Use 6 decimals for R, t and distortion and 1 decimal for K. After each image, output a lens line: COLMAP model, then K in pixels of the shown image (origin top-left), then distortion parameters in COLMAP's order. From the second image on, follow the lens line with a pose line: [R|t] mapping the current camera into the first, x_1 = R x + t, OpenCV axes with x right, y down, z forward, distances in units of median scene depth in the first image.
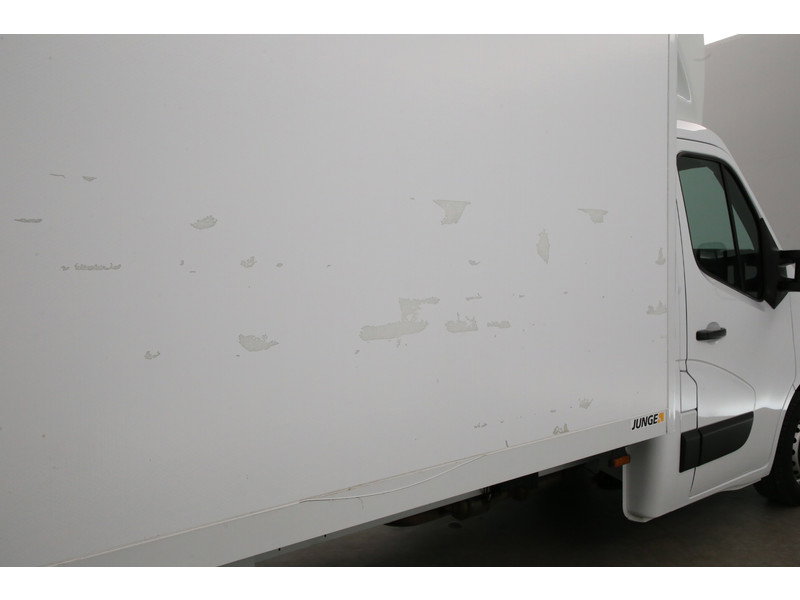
lens RADIAL K [[694.2, 0, 400.0], [0, 694.2, 300.0], [0, 0, 1]] dist [0.034113, 0.009243]
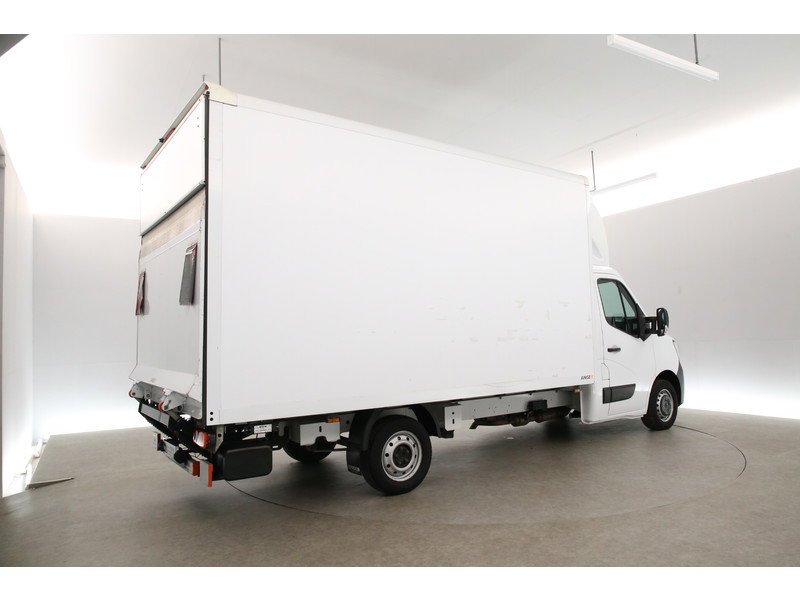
lens RADIAL K [[560.5, 0, 403.1], [0, 560.5, 298.0], [0, 0, 1]] dist [-0.045805, 0.024237]
pose [[0.999346, -0.008452, -0.035147, -0.244729], [0.004255, 0.993025, -0.117823, 0.098186], [0.035898, 0.117597, 0.992412, -1.051110]]
